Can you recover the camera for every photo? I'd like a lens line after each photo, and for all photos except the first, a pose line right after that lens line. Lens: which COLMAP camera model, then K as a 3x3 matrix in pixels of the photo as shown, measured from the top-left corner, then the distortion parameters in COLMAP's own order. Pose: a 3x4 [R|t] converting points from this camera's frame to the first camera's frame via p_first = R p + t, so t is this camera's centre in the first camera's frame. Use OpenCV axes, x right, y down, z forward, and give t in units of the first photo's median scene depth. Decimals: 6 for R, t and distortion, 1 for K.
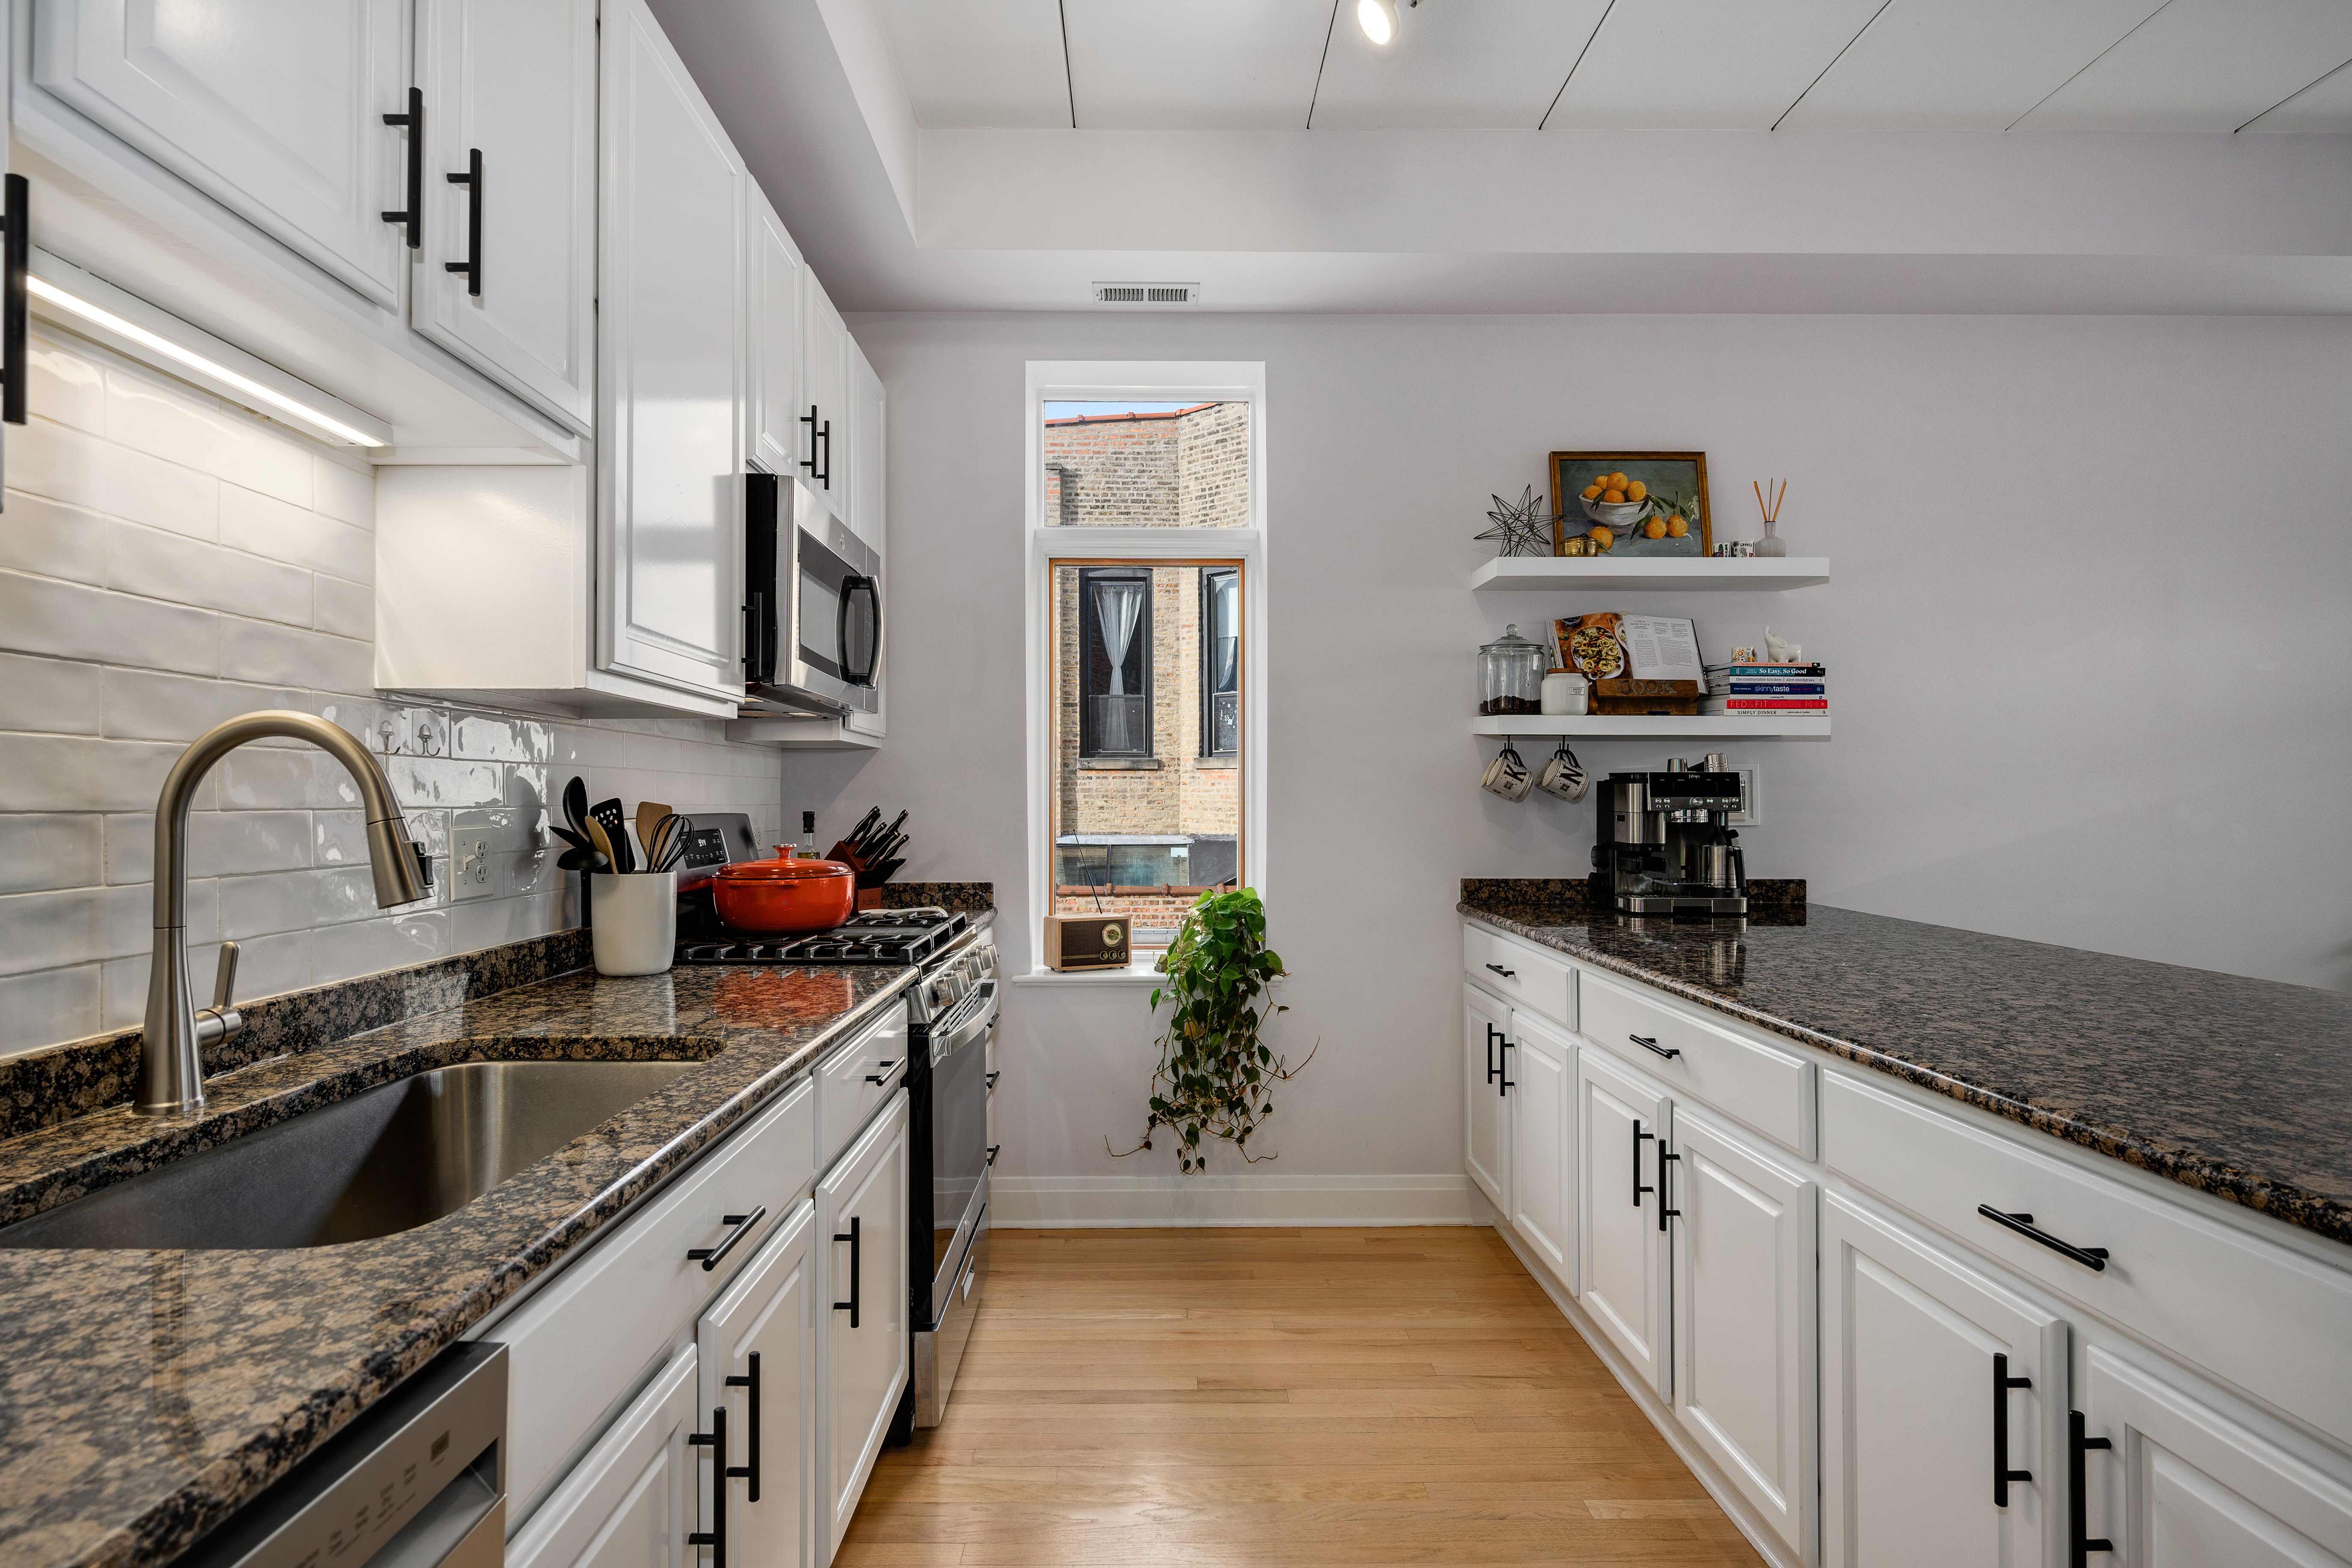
lens RADIAL K [[1202.4, 0, 1176.0], [0, 1202.4, 784.0], [0, 0, 1]] dist [0.001589, 0.000086]
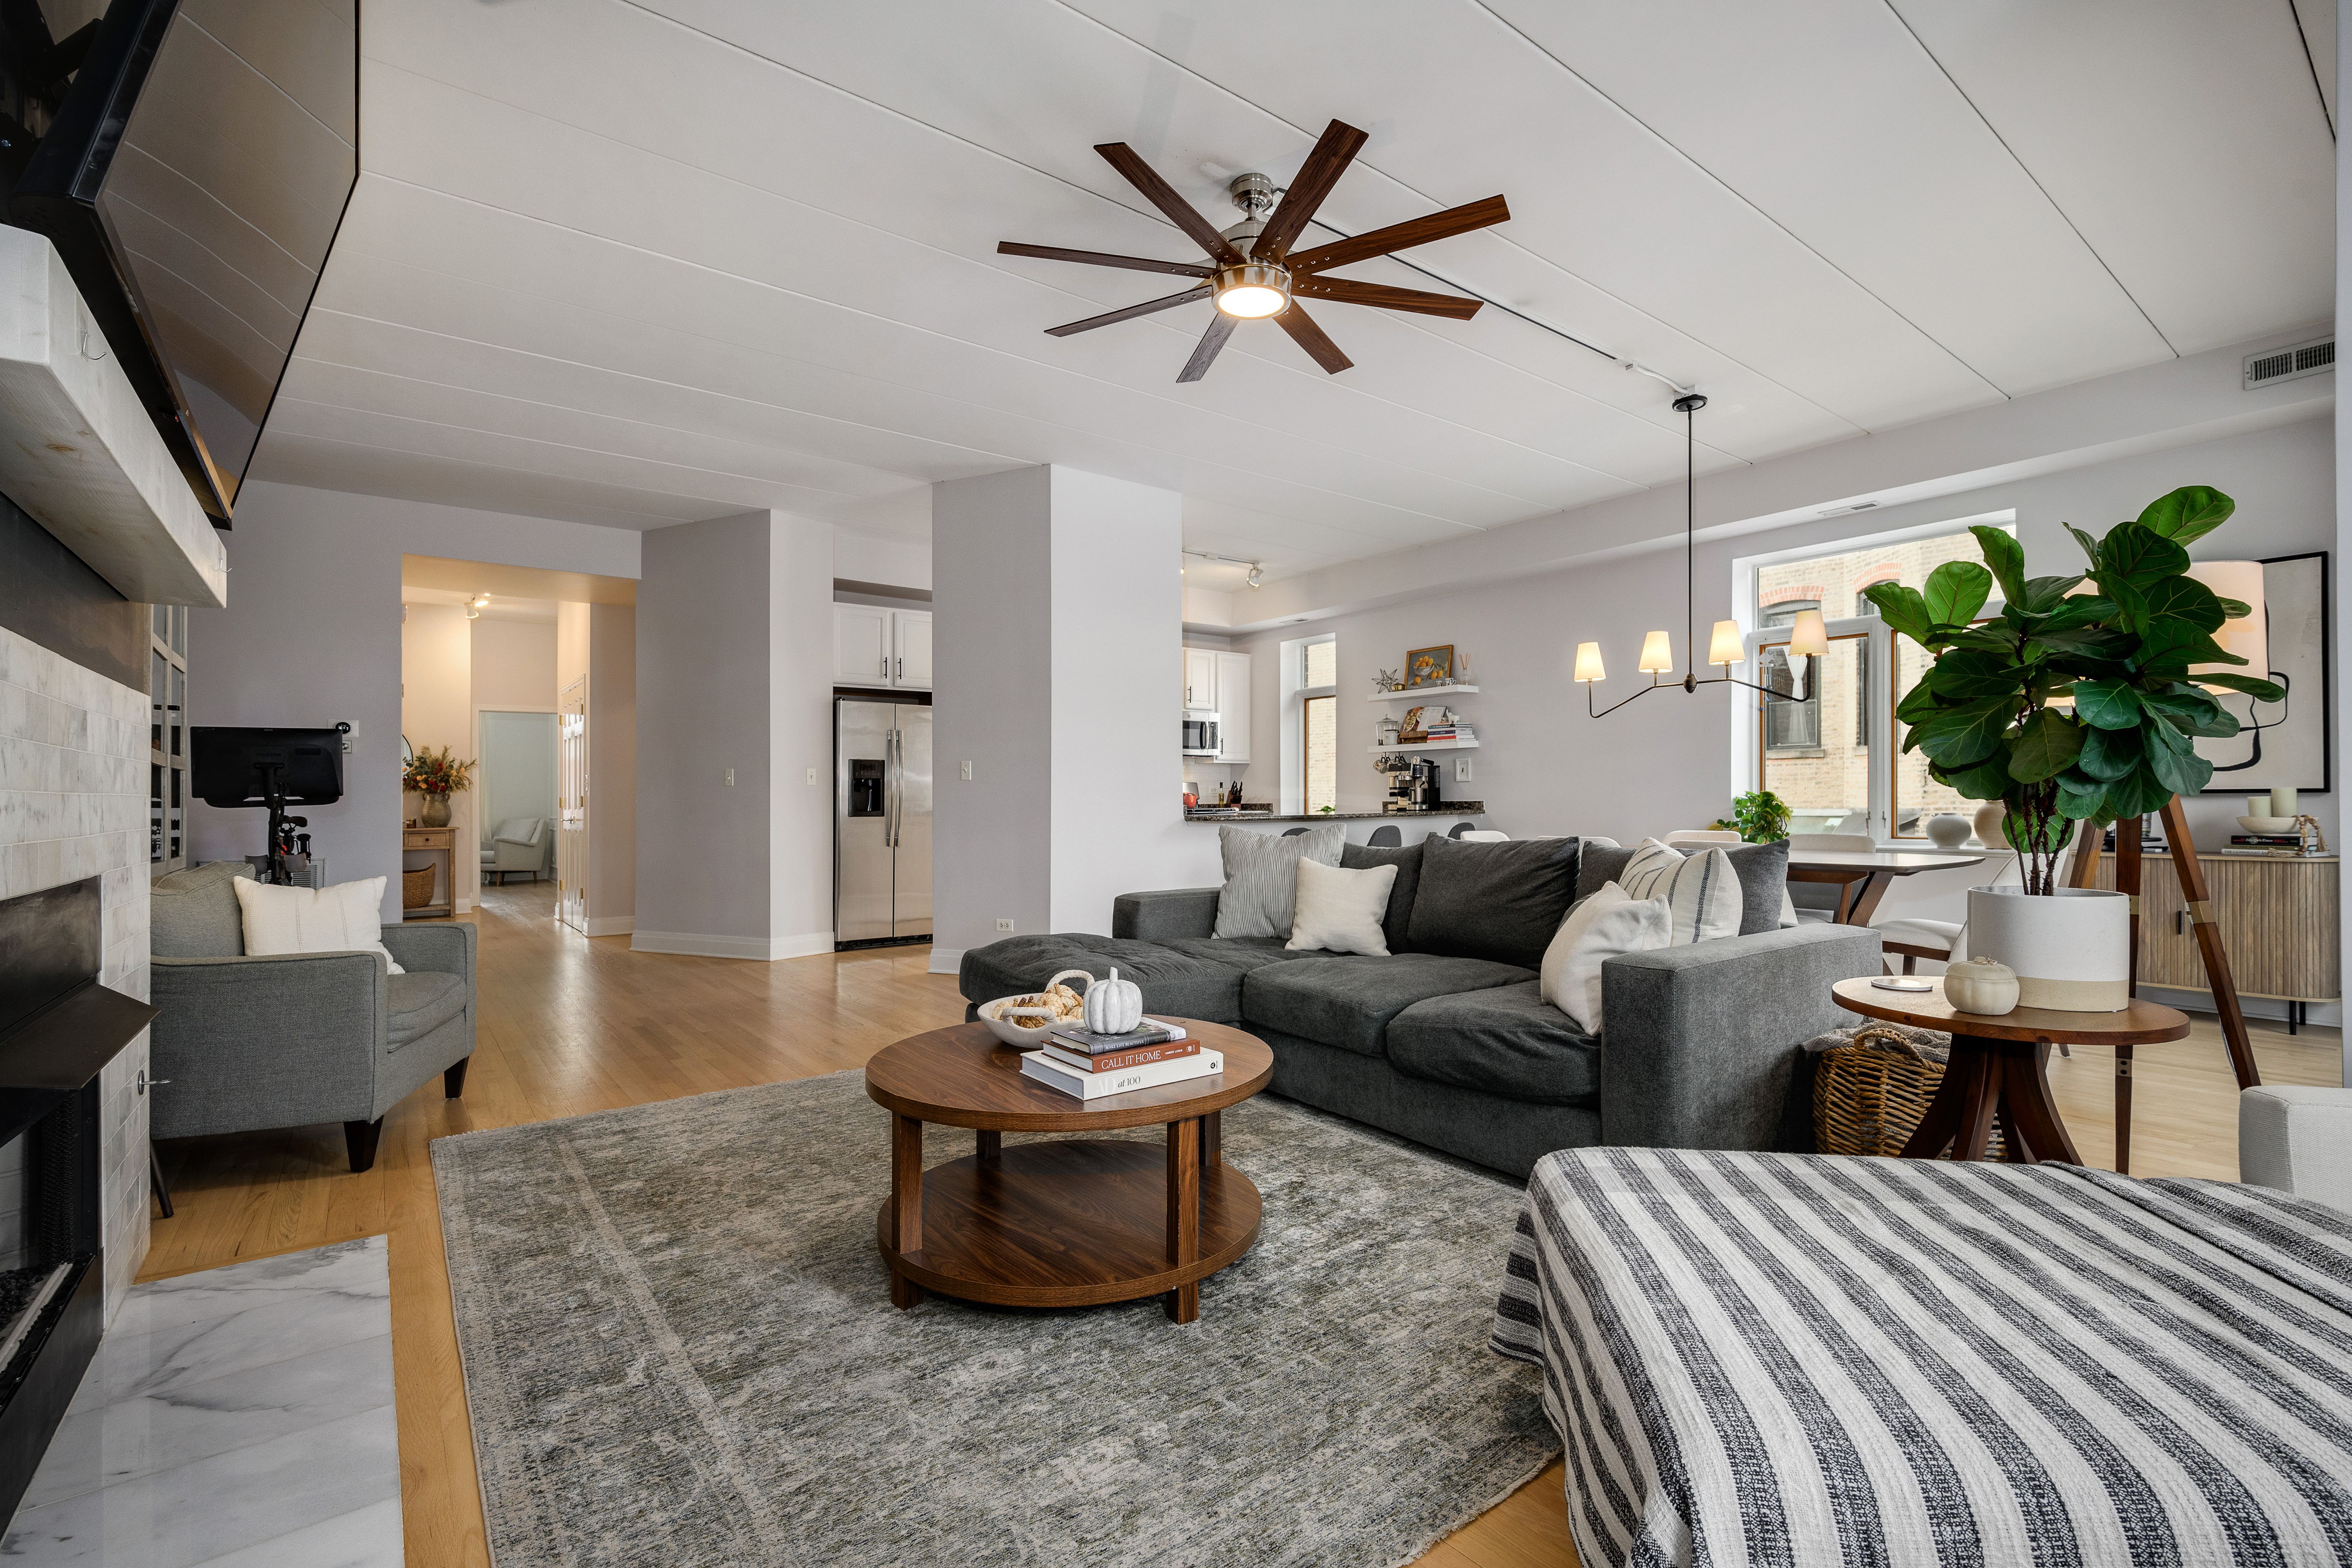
lens RADIAL K [[1047.8, 0, 1176.0], [0, 1047.8, 784.0], [0, 0, 1]] dist [-0.000069, -0.000104]
pose [[0.599501, -0.016472, -0.800204, 1.988242], [0.019065, 0.999798, -0.006298, 0.043585], [0.800147, -0.011480, 0.599695, -0.938514]]
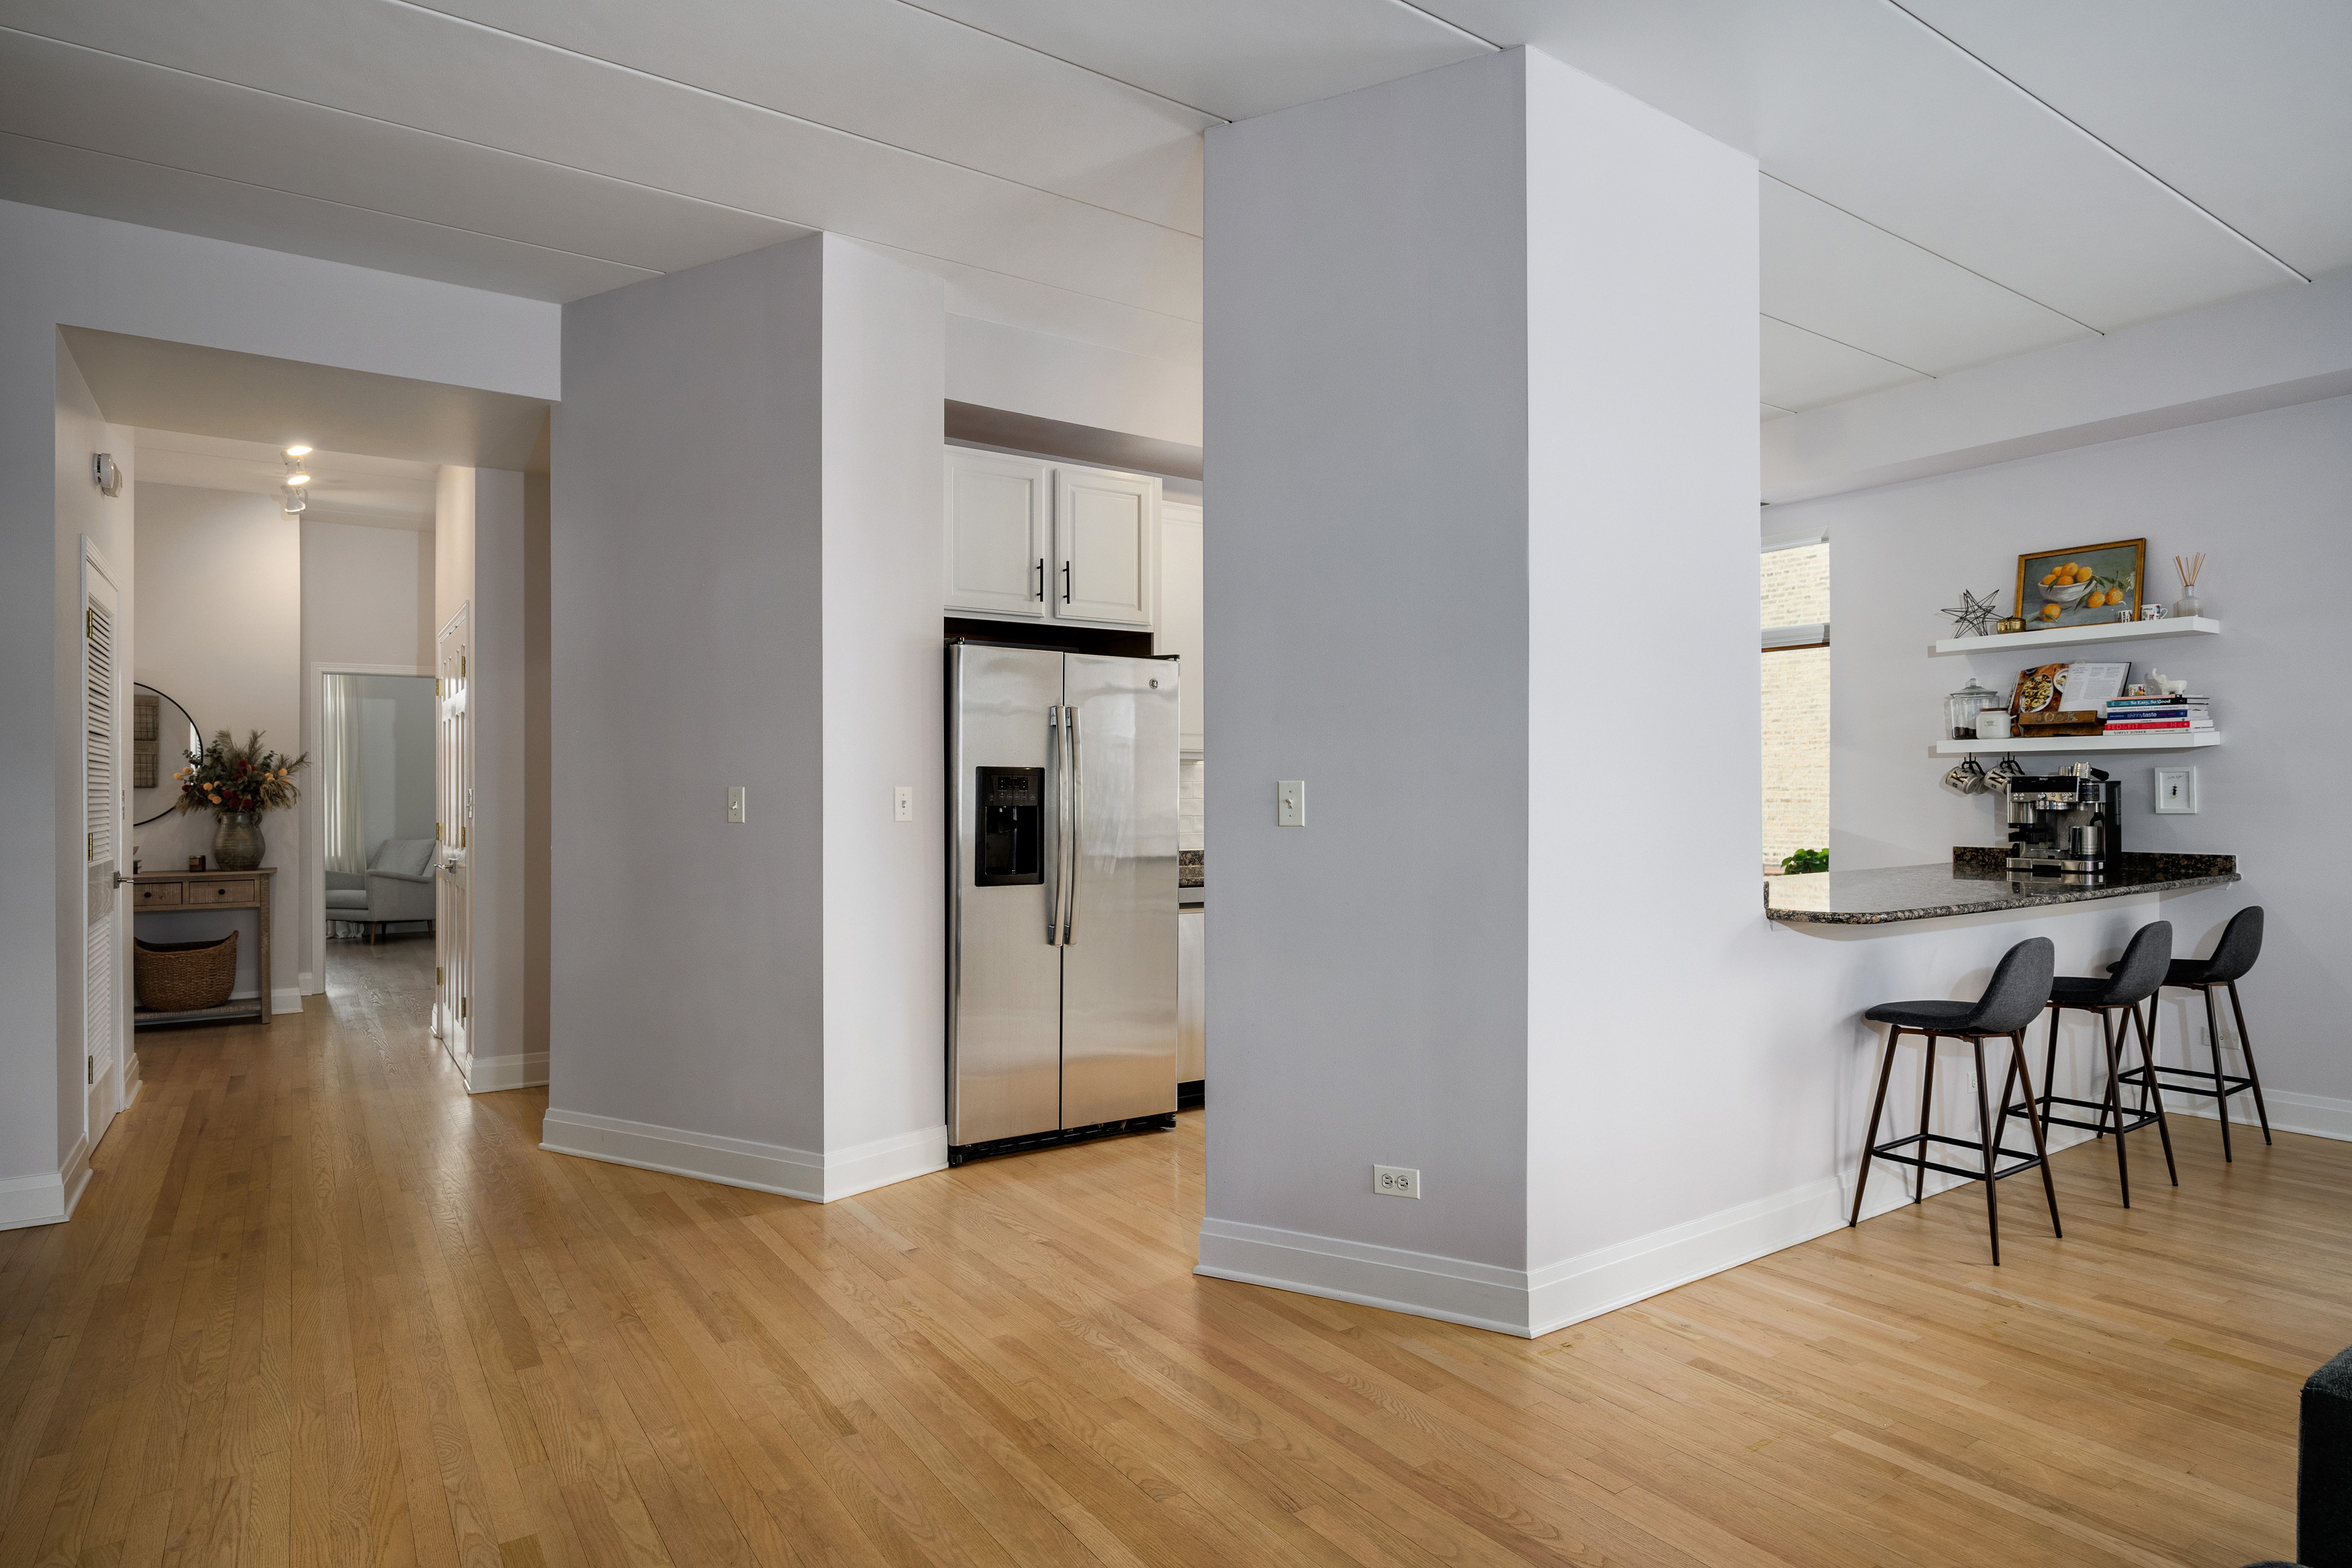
lens RADIAL K [[1321.0, 0, 1167.8], [0, 1321.0, 798.2], [0, 0, 1]] dist [-0.001229, -0.001036]
pose [[0.544267, 0.002089, -0.838909, 1.104003], [0.012418, 0.999867, 0.010546, -0.011837], [0.838820, -0.016157, 0.544169, -0.746803]]
